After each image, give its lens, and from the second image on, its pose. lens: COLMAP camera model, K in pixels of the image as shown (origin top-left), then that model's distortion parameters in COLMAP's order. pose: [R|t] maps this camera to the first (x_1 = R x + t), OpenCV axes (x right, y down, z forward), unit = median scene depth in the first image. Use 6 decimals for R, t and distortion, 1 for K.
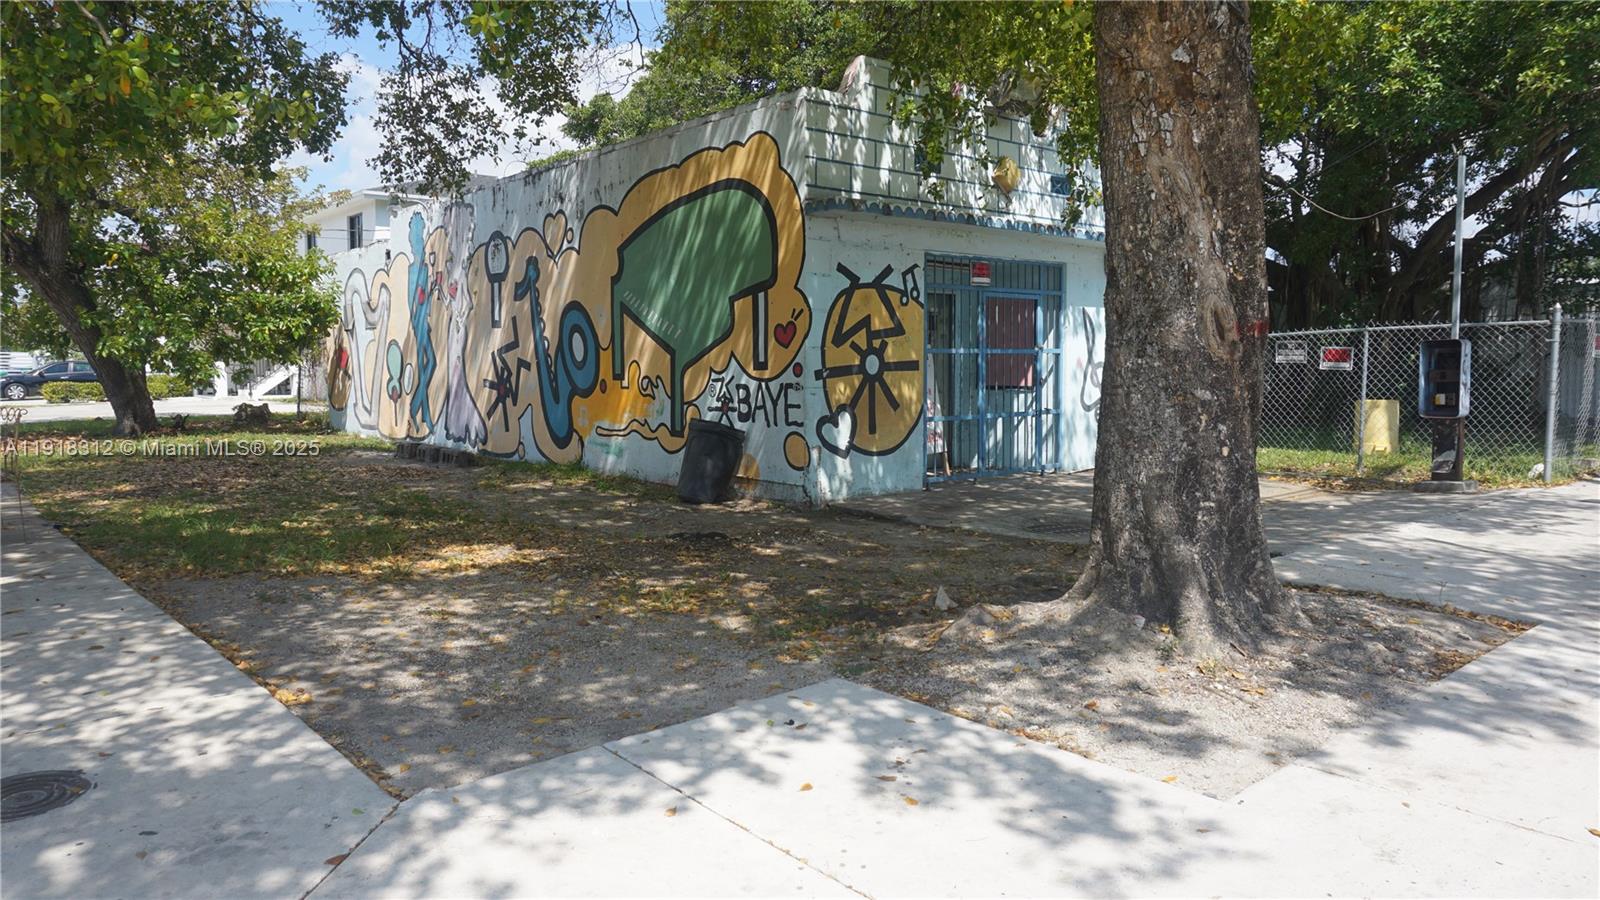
lens RADIAL K [[1058.4, 0, 798.5], [0, 1058.4, 455.9], [0, 0, 1]] dist [-0.054153, 0.033866]
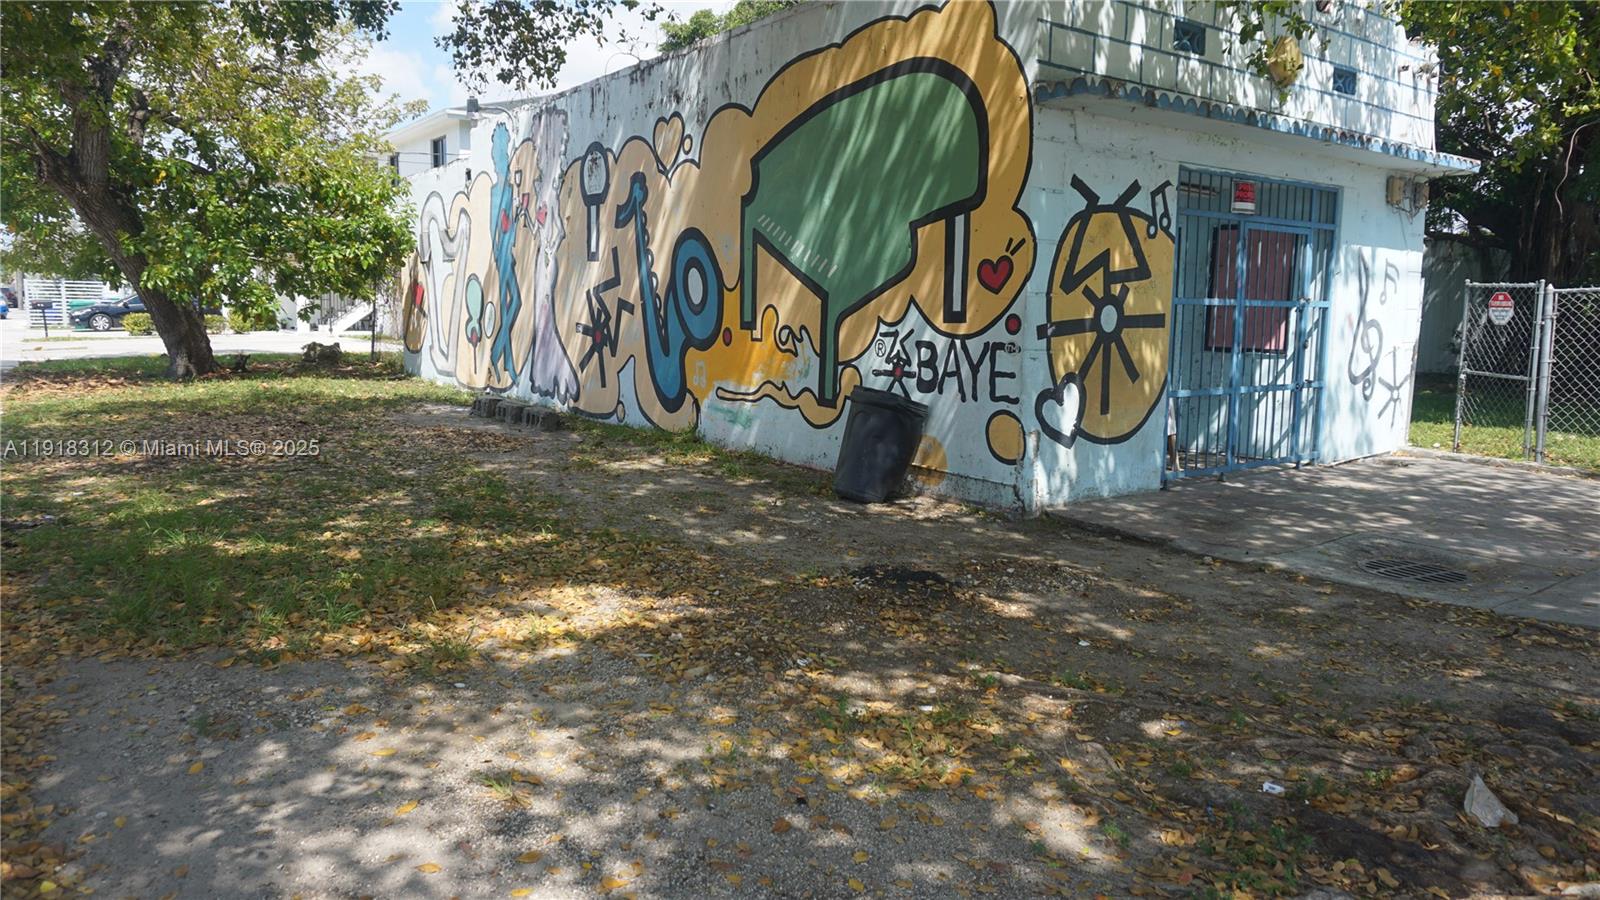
lens RADIAL K [[1058.4, 0, 792.1], [0, 1058.4, 448.3], [0, 0, 1]] dist [-0.054153, 0.033866]
pose [[0.996281, 0.030185, -0.080707, -0.076750], [-0.026381, 0.998509, 0.047797, -0.023776], [0.082029, -0.045491, 0.995591, 0.234517]]
